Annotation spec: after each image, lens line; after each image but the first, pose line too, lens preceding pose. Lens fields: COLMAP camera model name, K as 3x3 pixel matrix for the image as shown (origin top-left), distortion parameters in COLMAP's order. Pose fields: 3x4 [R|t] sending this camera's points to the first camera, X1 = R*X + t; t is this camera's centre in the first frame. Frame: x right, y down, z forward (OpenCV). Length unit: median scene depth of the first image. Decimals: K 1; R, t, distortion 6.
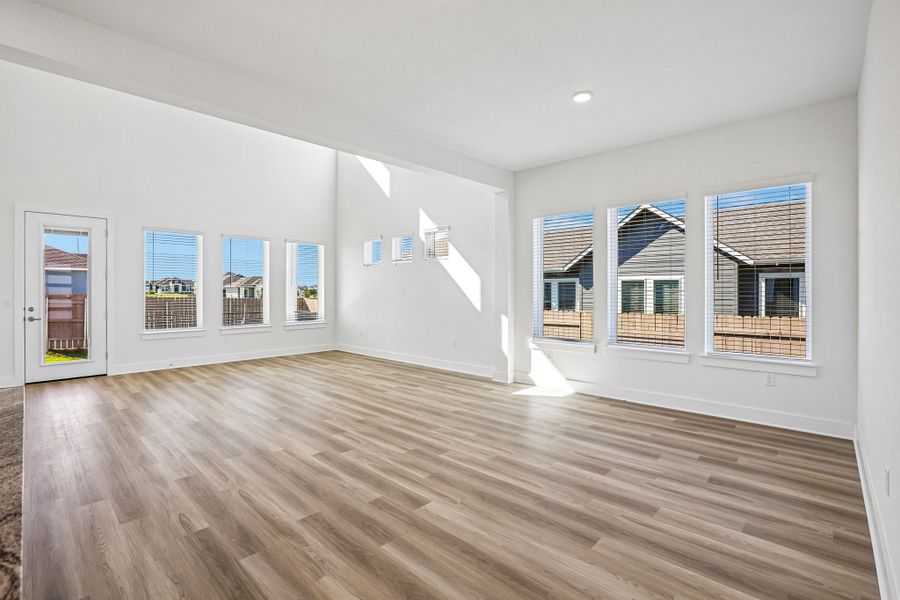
lens RADIAL K [[410.6, 0, 451.0], [0, 410.6, 295.9], [0, 0, 1]] dist [-0.038817, 0.010053]
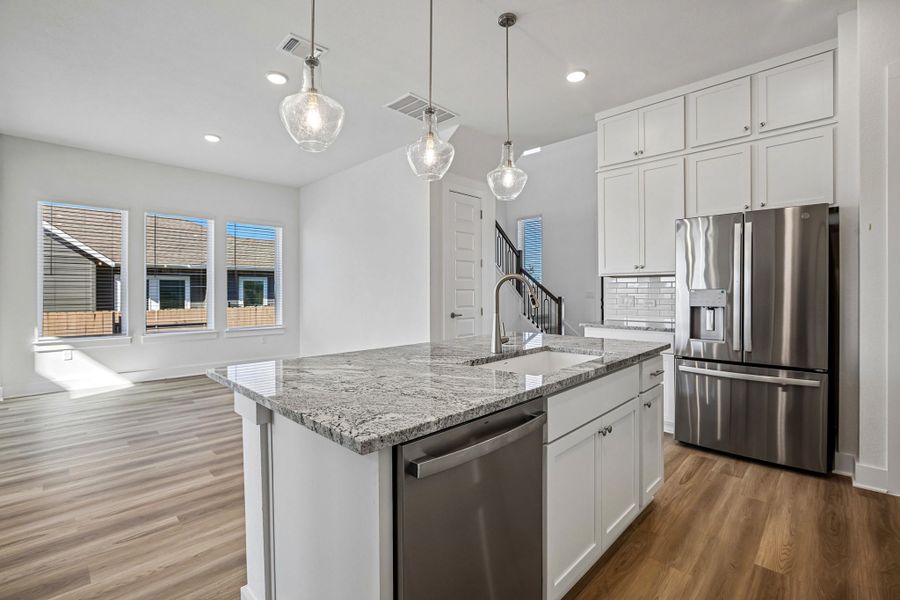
lens RADIAL K [[410.6, 0, 442.7], [0, 410.6, 284.7], [0, 0, 1]] dist [-0.038817, 0.010053]
pose [[0.038672, 0.023843, 0.998967, -1.042751], [0.013007, 0.999619, -0.024362, 0.035080], [-0.999167, 0.013936, 0.038348, 0.212314]]
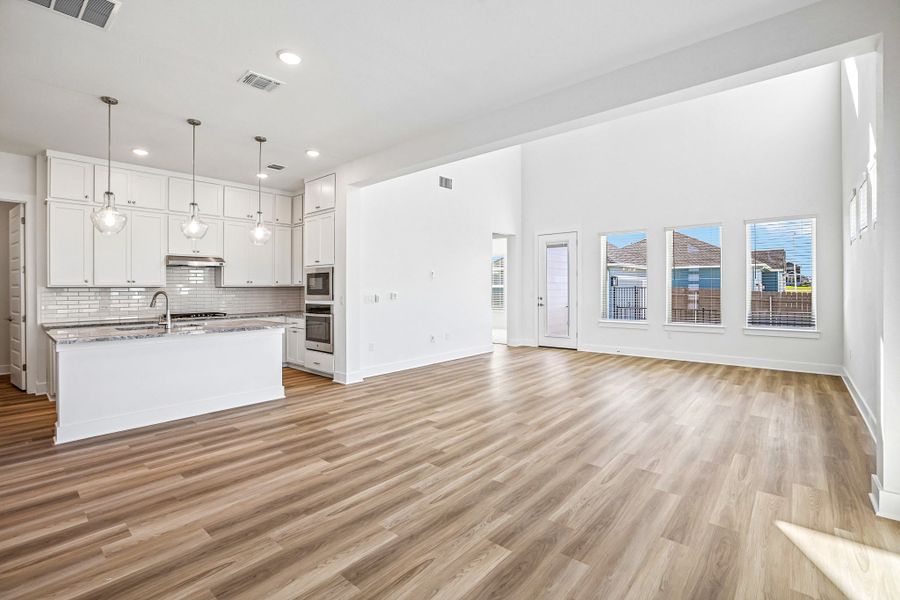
lens RADIAL K [[410.6, 0, 451.5], [0, 410.6, 294.4], [0, 0, 1]] dist [-0.038817, 0.010053]
pose [[0.038261, 0.015788, -0.999143, 0.885358], [-0.003010, 0.999872, 0.015684, -0.010662], [0.999263, 0.002408, 0.038303, 1.000991]]
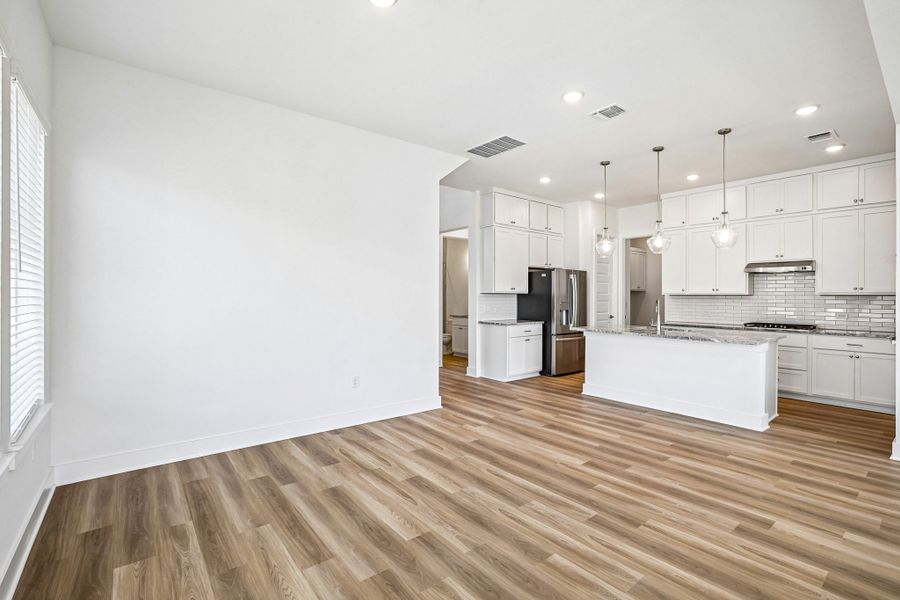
lens RADIAL K [[410.6, 0, 453.3], [0, 410.6, 304.6], [0, 0, 1]] dist [-0.038817, 0.010053]
pose [[-0.990232, -0.003164, 0.139392, 0.128249], [0.000396, 0.999675, 0.025504, -0.015644], [-0.139427, 0.025310, -0.989909, 1.741906]]
